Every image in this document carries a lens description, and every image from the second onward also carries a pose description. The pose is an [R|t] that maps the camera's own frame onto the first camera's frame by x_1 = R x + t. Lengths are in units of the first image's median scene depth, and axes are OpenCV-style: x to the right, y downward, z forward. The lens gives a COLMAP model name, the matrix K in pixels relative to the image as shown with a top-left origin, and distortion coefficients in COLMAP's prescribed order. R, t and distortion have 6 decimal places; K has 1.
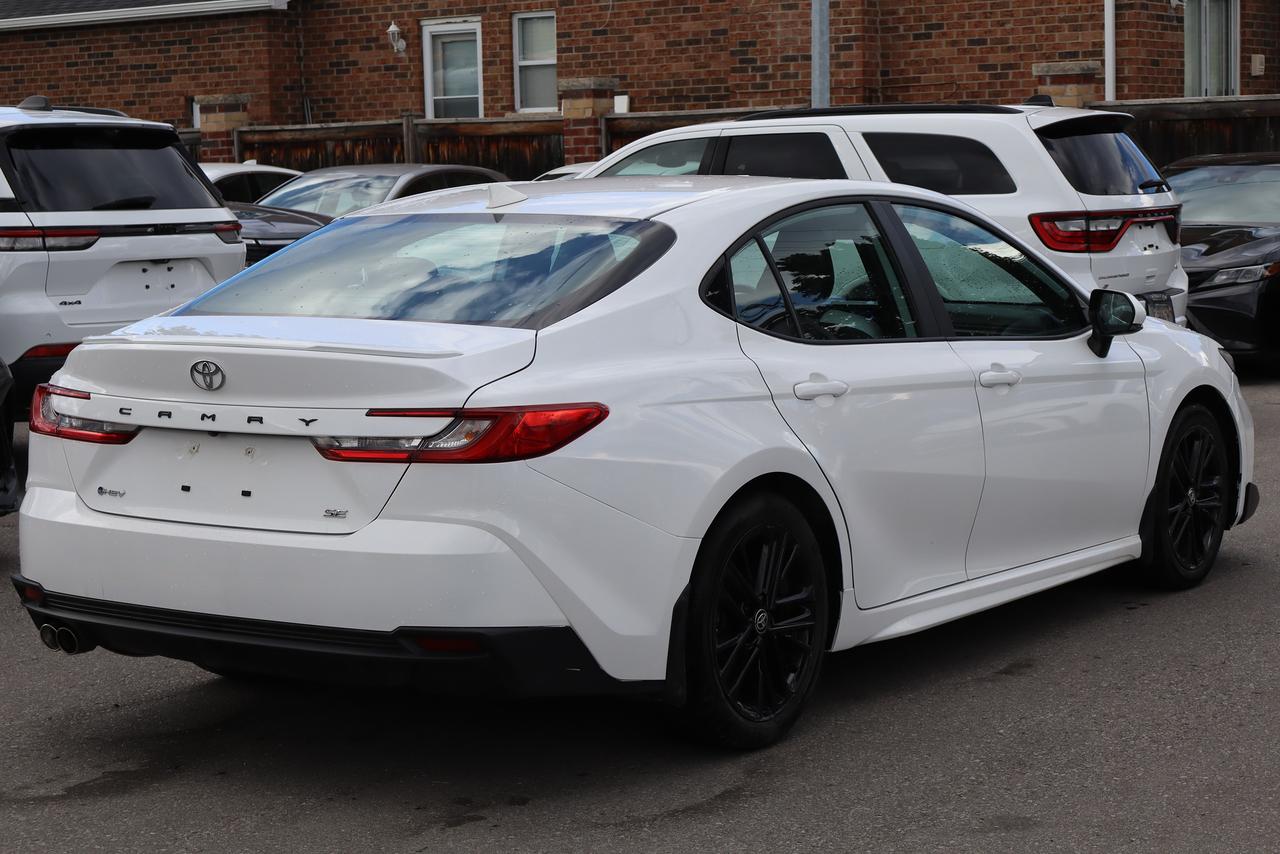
lens RADIAL K [[2629.1, 0, 640.0], [0, 2629.1, 427.0], [0, 0, 1]] dist [0.017469, 0.301765]
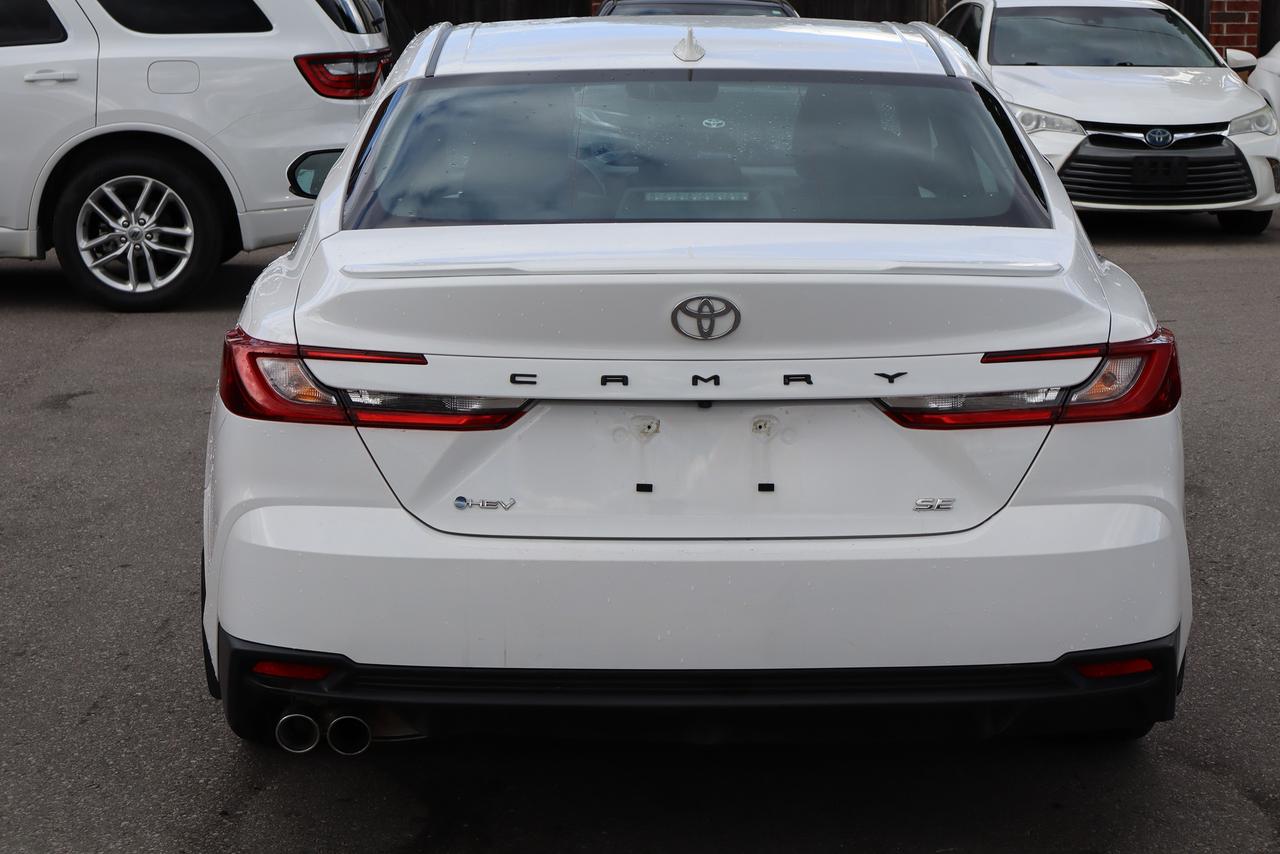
lens RADIAL K [[2629.1, 0, 640.0], [0, 2629.1, 427.0], [0, 0, 1]] dist [0.017469, 0.301765]
pose [[0.813150, -0.085290, 0.575772, -0.565986], [0.048545, 0.995697, 0.078935, -0.045646], [-0.580027, -0.036235, 0.813791, 0.463847]]
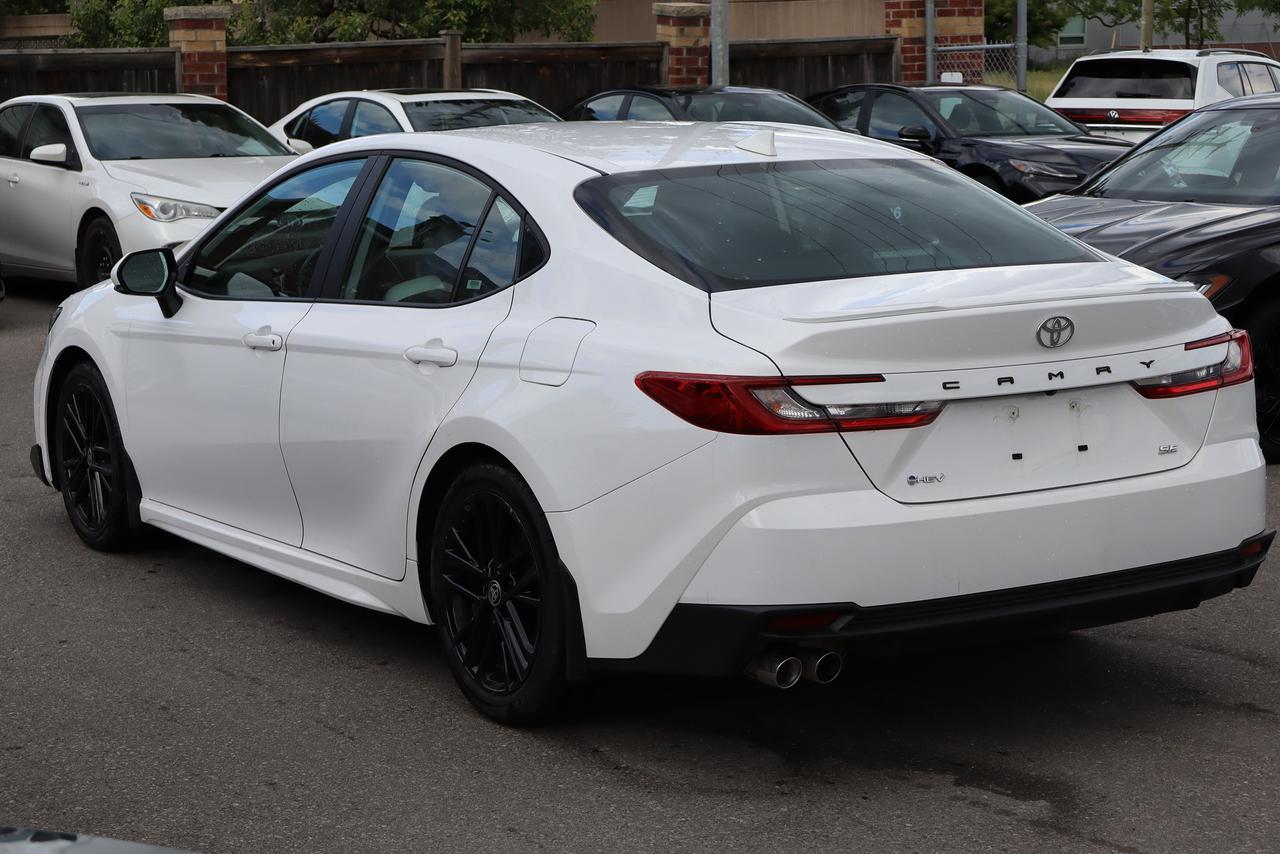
lens RADIAL K [[2620.5, 0, 731.0], [0, 2620.5, 398.4], [0, 0, 1]] dist [0.549744, -4.562960]
pose [[0.351623, -0.112753, 0.929326, -1.099434], [0.104307, 0.991257, 0.080801, -0.085410], [-0.930312, 0.068524, 0.360310, 0.765916]]
